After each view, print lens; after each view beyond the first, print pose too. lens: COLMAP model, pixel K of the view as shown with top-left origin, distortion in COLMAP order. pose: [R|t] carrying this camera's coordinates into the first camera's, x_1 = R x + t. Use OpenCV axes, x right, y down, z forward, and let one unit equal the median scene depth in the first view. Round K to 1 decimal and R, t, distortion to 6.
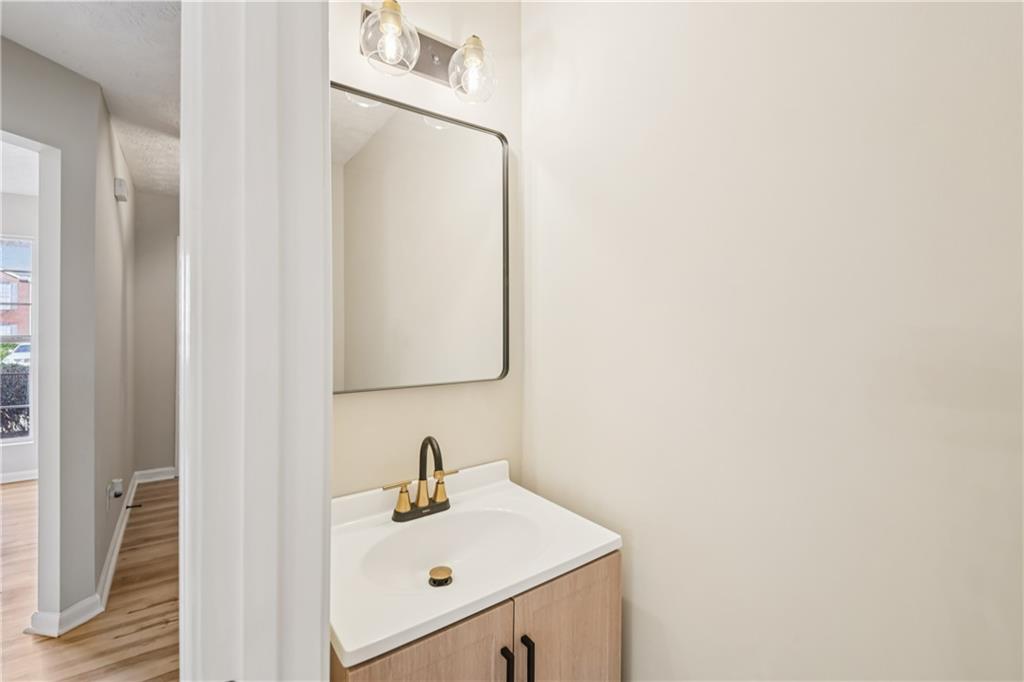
lens RADIAL K [[446.3, 0, 511.1], [0, 446.3, 326.4], [0, 0, 1]] dist [0.001845, -0.000533]
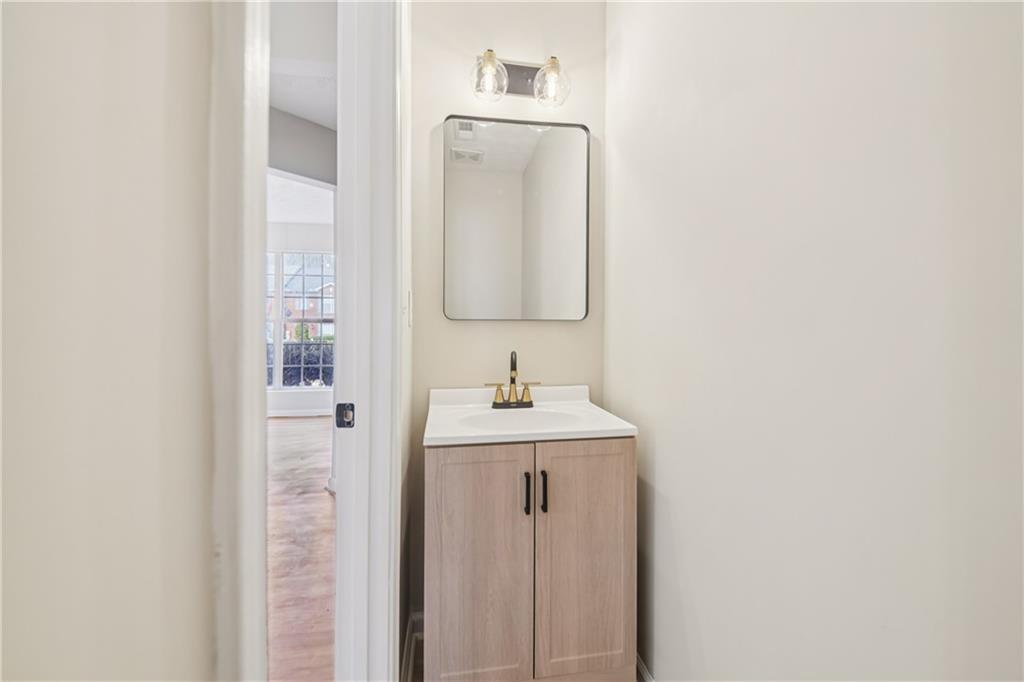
lens RADIAL K [[446.3, 0, 511.1], [0, 446.3, 326.4], [0, 0, 1]] dist [0.001845, -0.000533]
pose [[0.893170, 0.013224, -0.449524, 0.430580], [-0.012488, 0.999911, 0.004602, 0.158707], [0.449545, 0.001503, 0.893256, -0.260102]]
